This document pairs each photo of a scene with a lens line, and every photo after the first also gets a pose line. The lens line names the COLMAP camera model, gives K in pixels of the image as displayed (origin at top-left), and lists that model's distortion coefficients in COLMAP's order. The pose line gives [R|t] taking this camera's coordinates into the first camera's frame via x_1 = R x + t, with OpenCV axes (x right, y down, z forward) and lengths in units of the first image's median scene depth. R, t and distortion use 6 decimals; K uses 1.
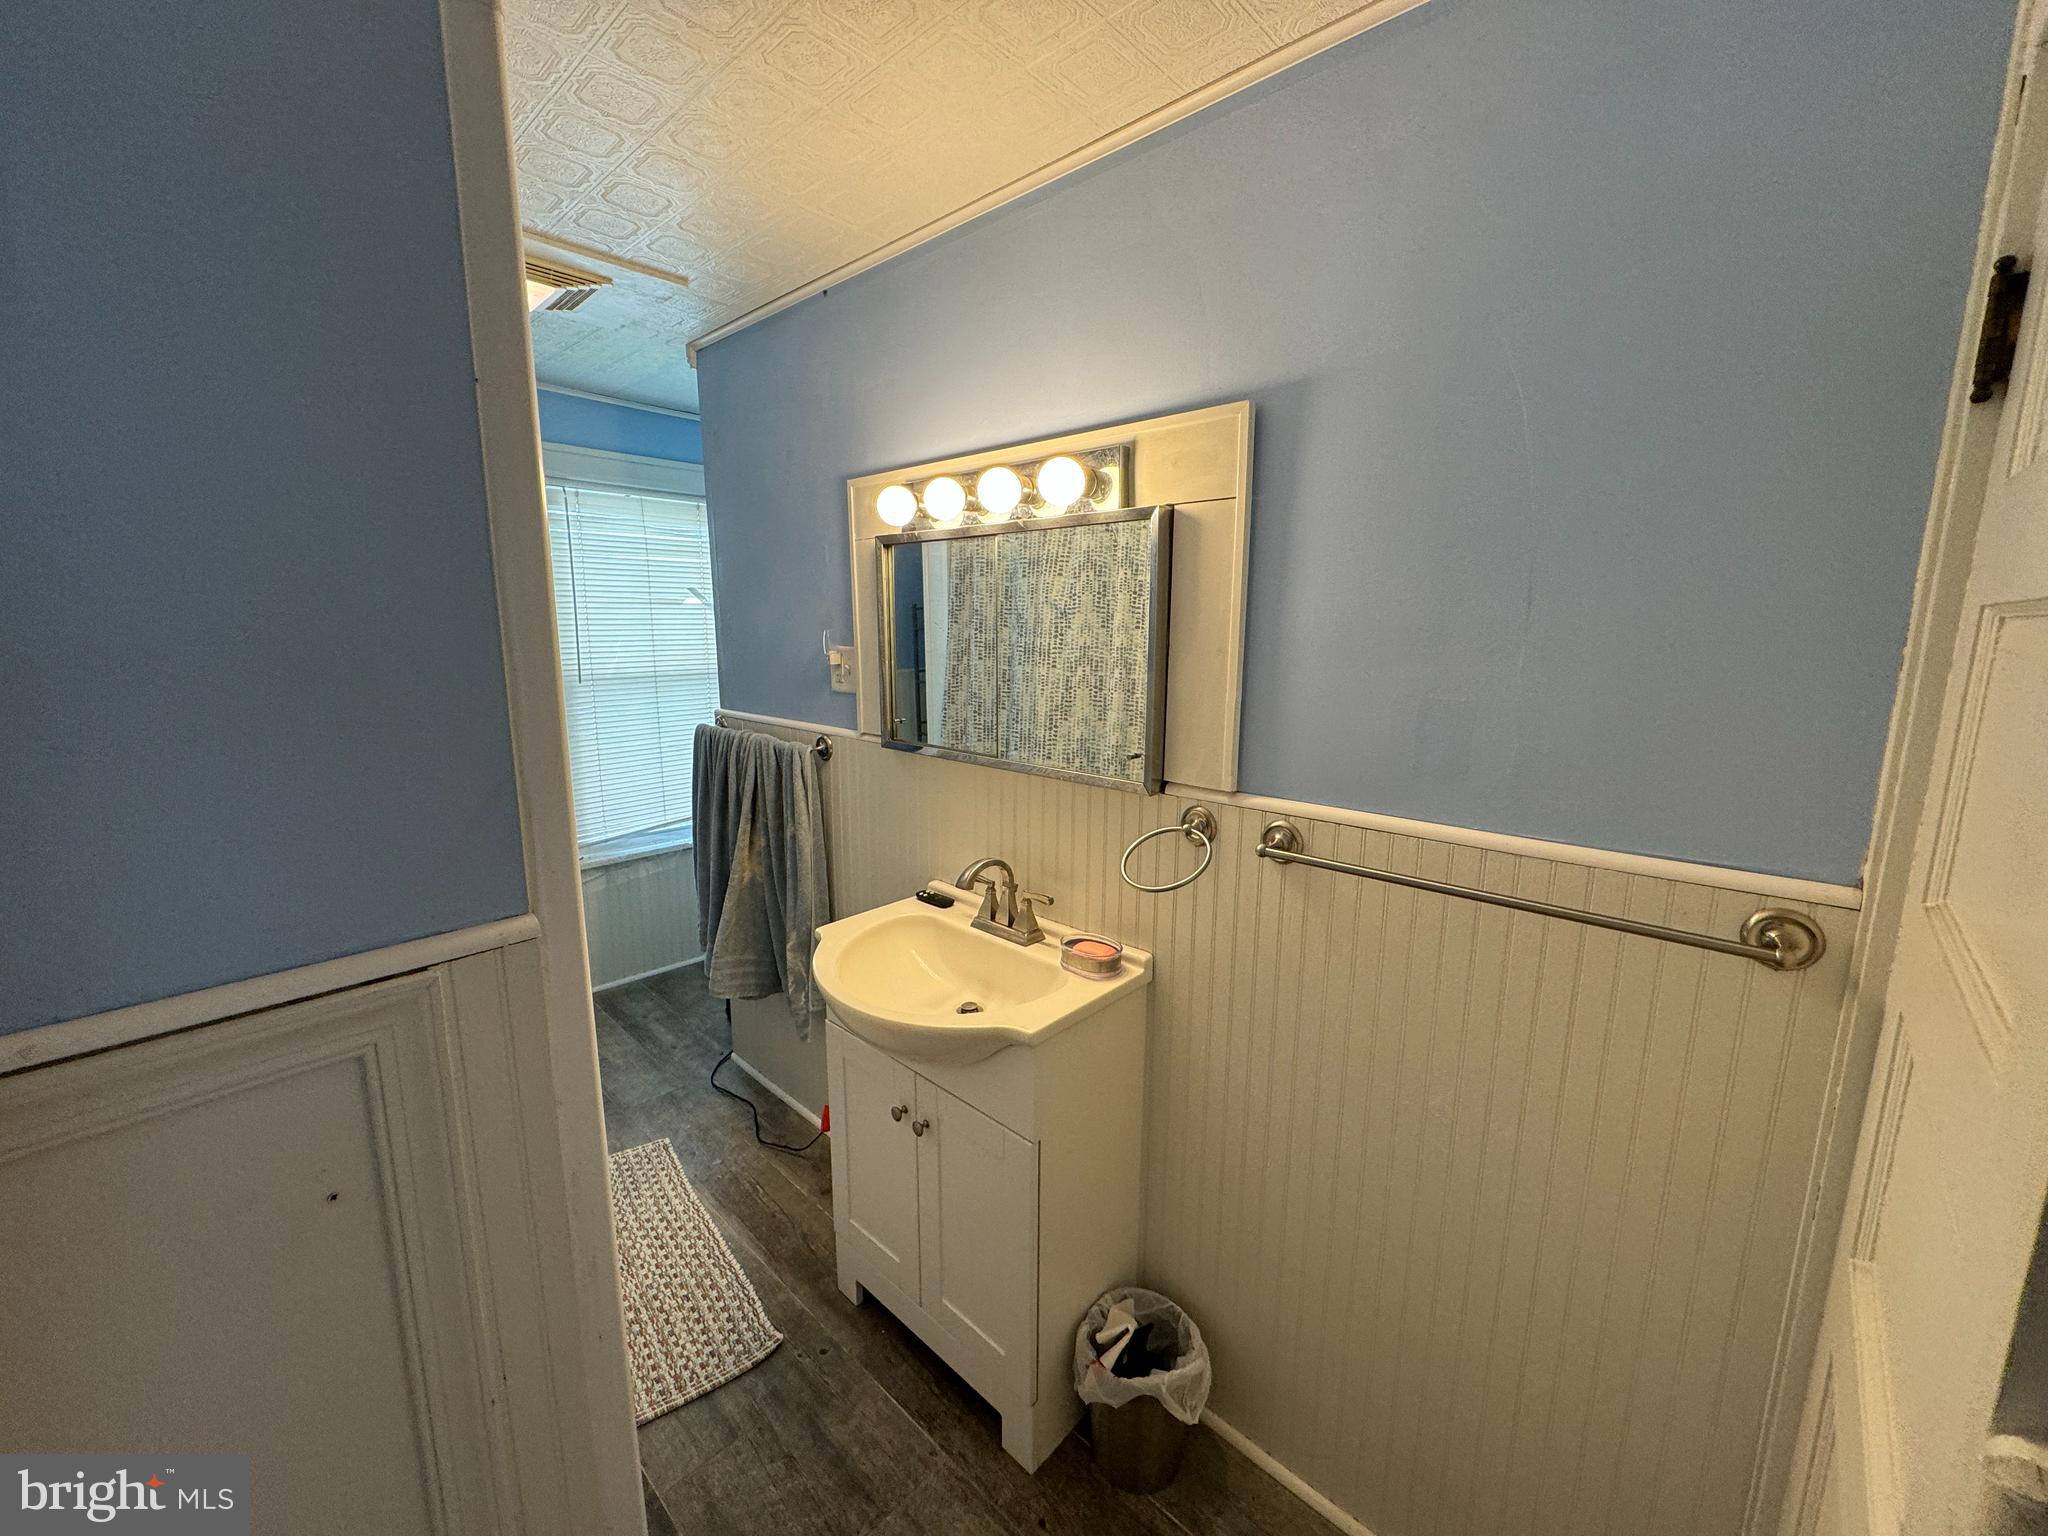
lens RADIAL K [[814.6, 0, 1021.9], [0, 814.6, 763.9], [0, 0, 1]] dist [-0.000809, 0.000210]
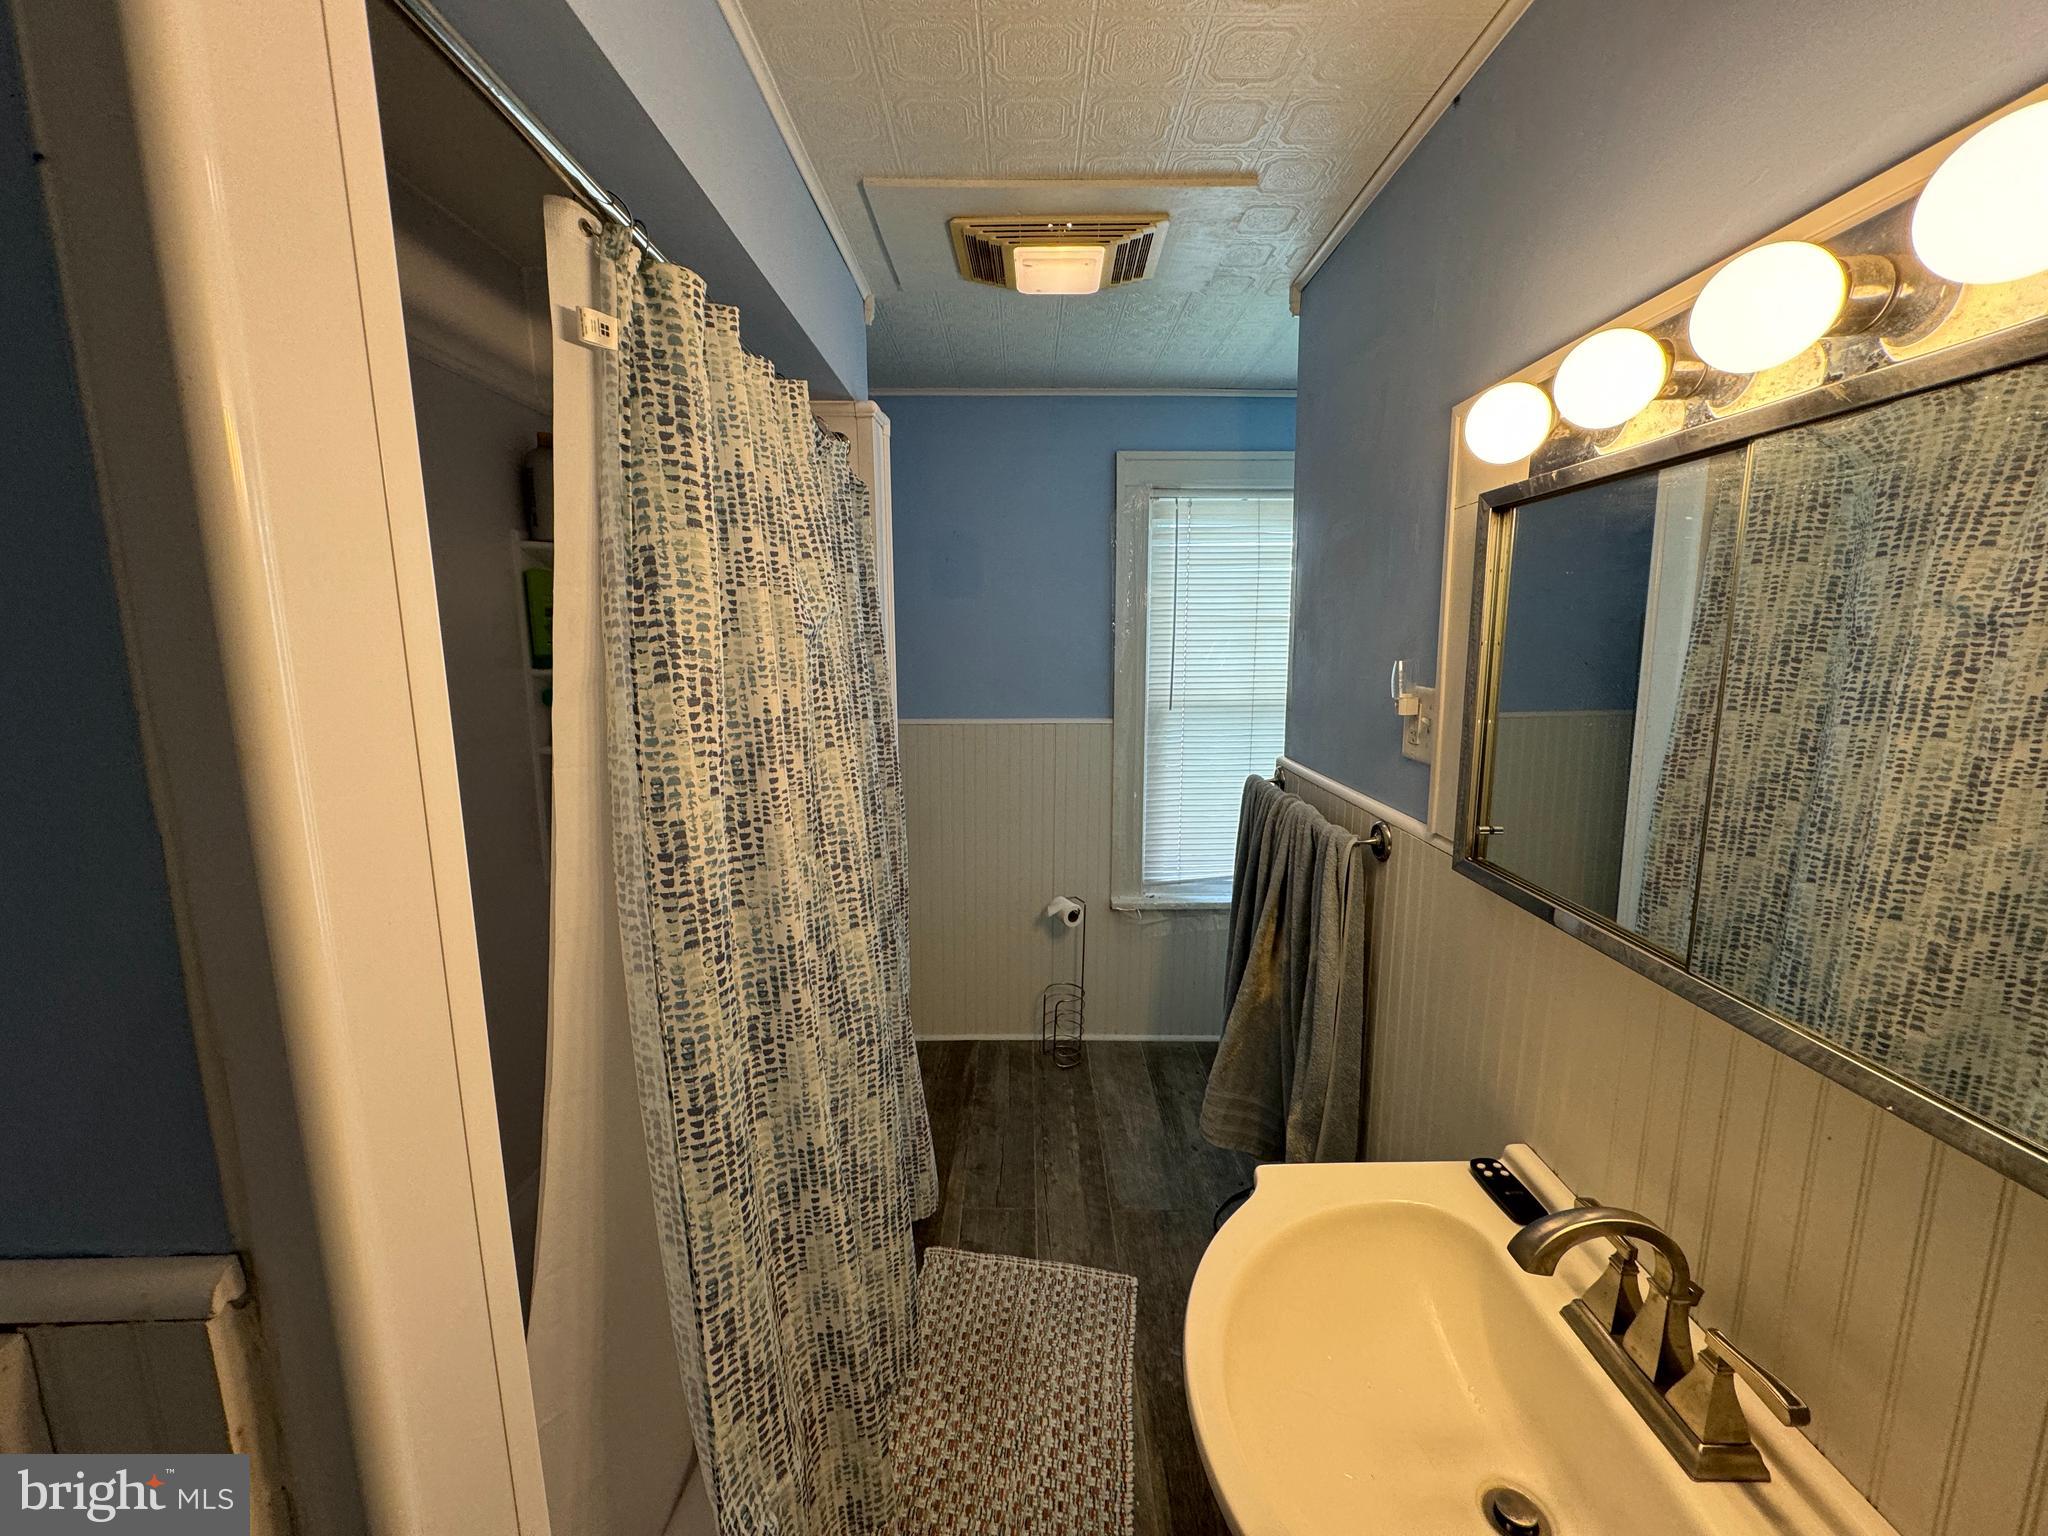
lens RADIAL K [[814.6, 0, 1026.1], [0, 814.6, 765.4], [0, 0, 1]] dist [-0.000809, 0.000210]
pose [[0.685646, 0.106861, -0.720048, 0.020859], [-0.118483, 0.992358, 0.034452, -0.064935], [0.718228, 0.061692, 0.693068, 0.329825]]
